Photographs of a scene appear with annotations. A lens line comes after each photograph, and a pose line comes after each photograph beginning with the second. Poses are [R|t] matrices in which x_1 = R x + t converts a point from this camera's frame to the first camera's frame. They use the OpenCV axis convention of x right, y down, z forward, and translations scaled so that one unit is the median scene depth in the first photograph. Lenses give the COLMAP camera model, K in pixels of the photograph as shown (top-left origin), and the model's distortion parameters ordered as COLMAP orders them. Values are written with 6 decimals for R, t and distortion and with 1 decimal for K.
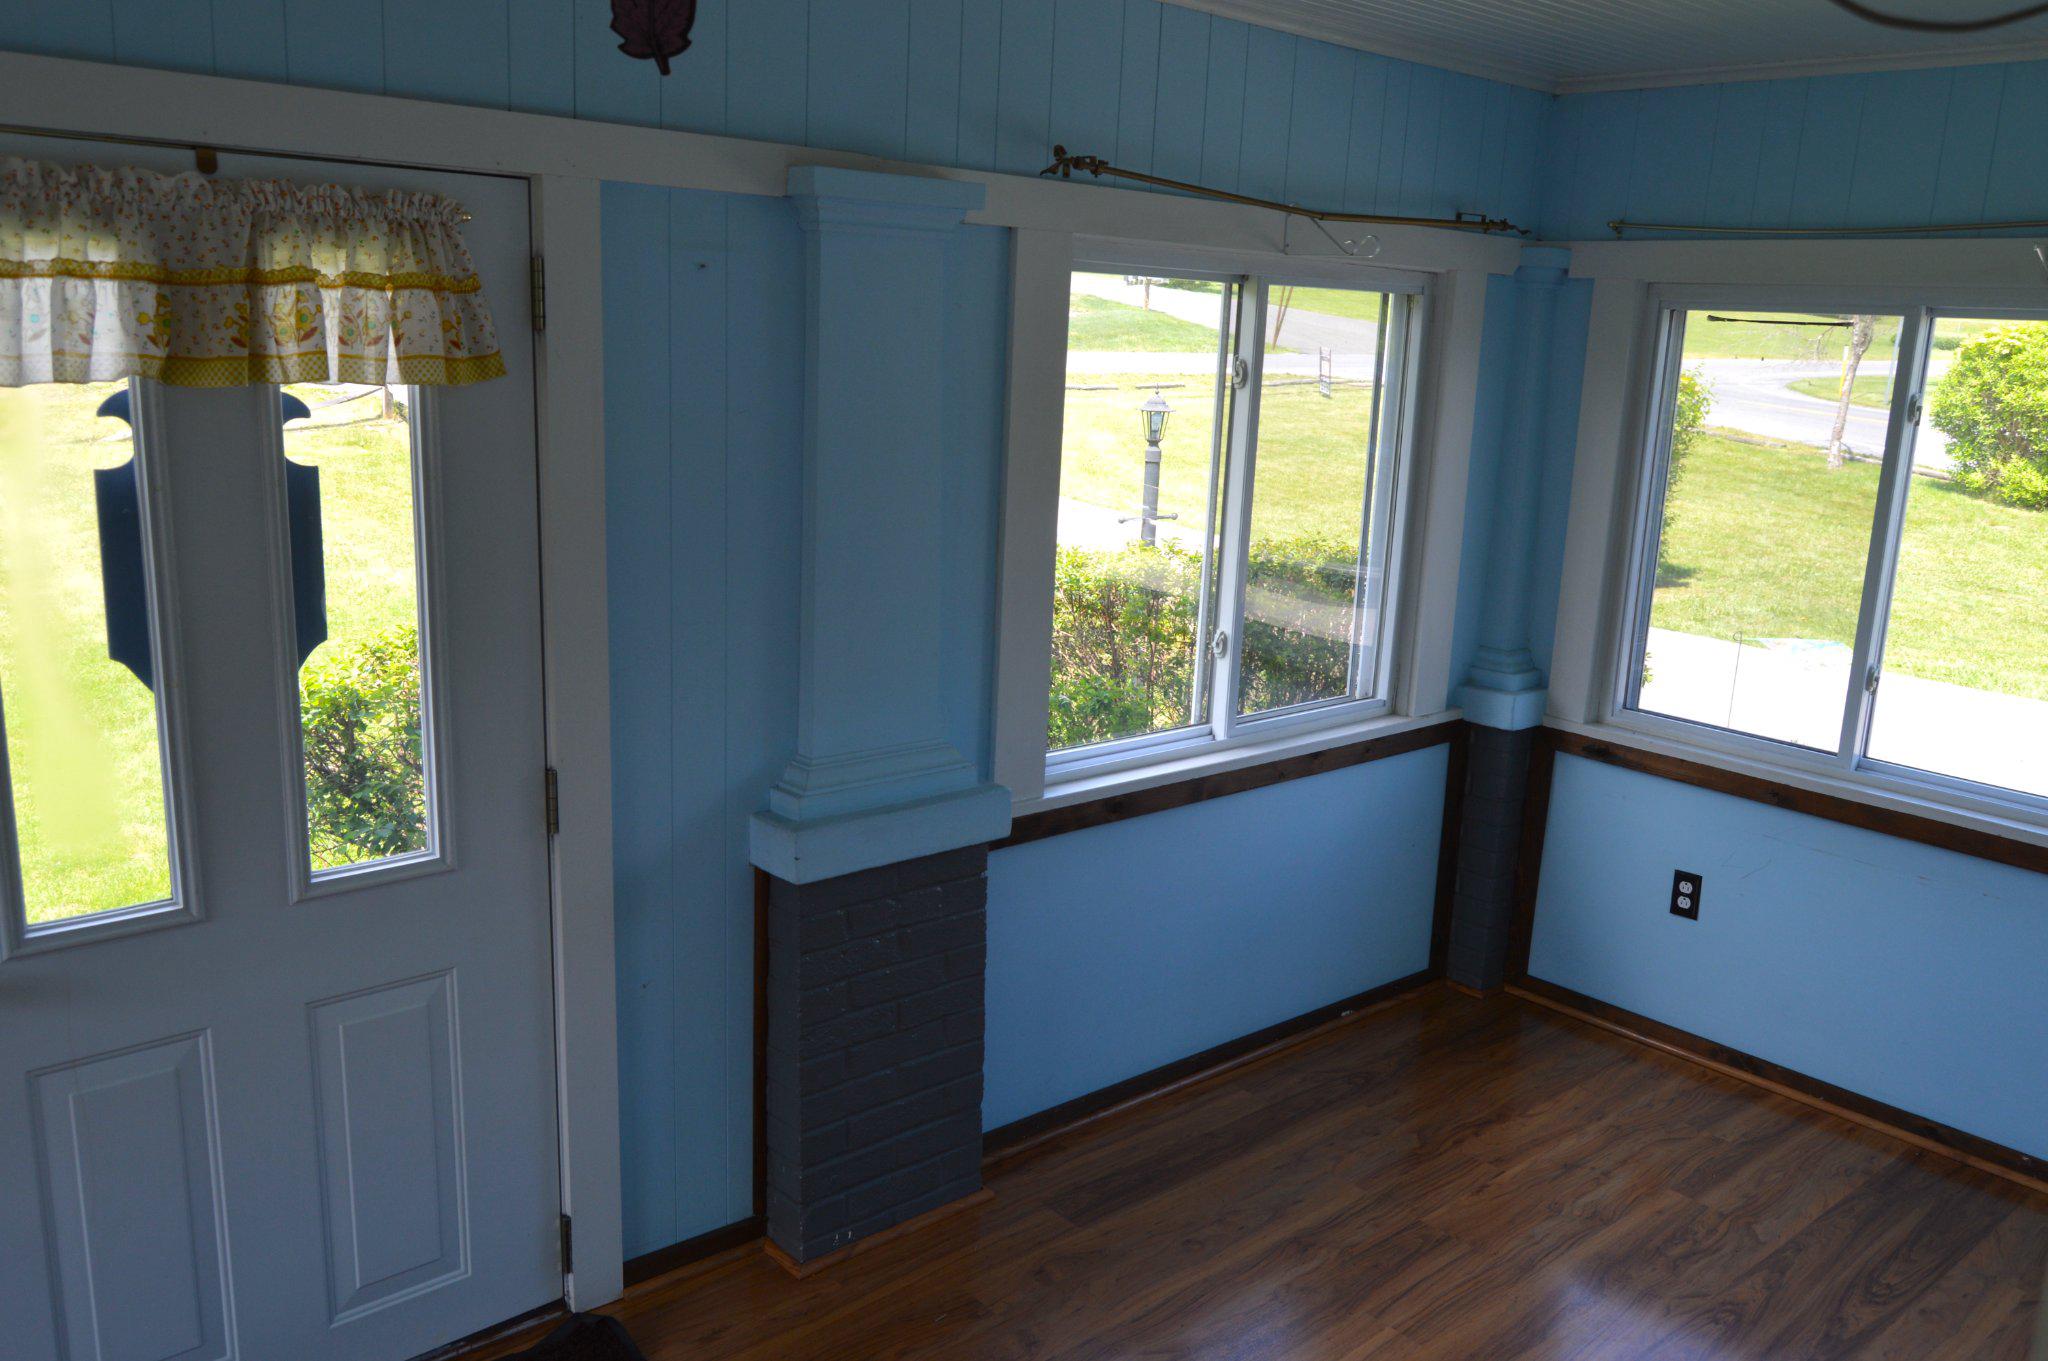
lens RADIAL K [[1612.7, 0, 1026.7], [0, 1612.7, 688.9], [0, 0, 1]] dist [-0.012025, 0.009627]
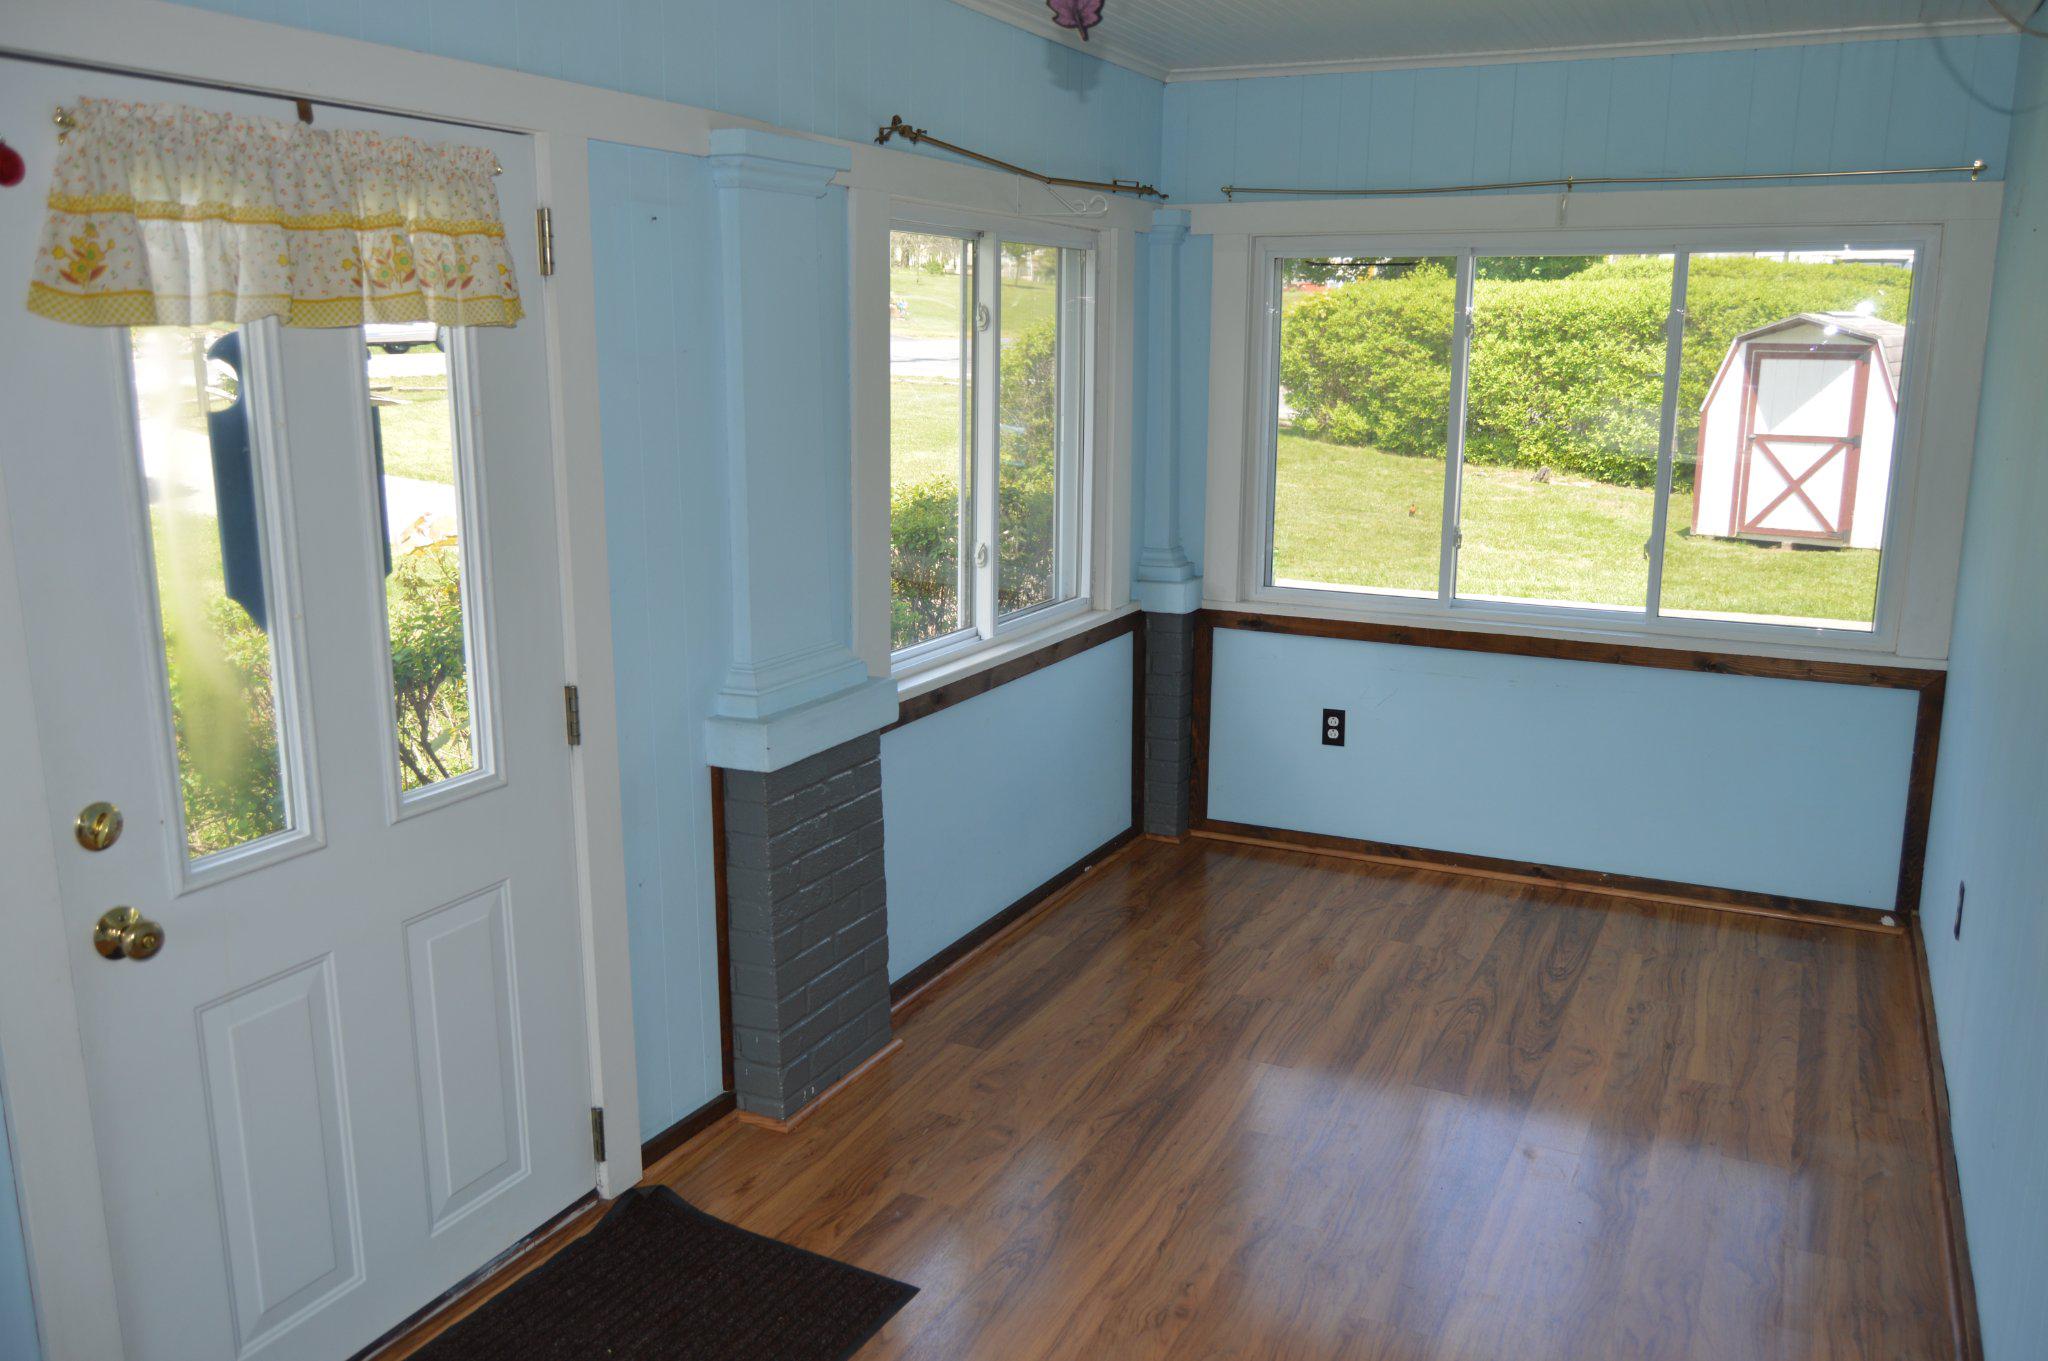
lens RADIAL K [[1612.7, 0, 1043.9], [0, 1612.7, 682.2], [0, 0, 1]] dist [-0.012025, 0.009627]
pose [[0.921730, -0.117685, 0.369546, -0.304441], [0.117596, 0.992798, 0.022853, 0.046145], [-0.369575, 0.022393, 0.928931, -0.091209]]
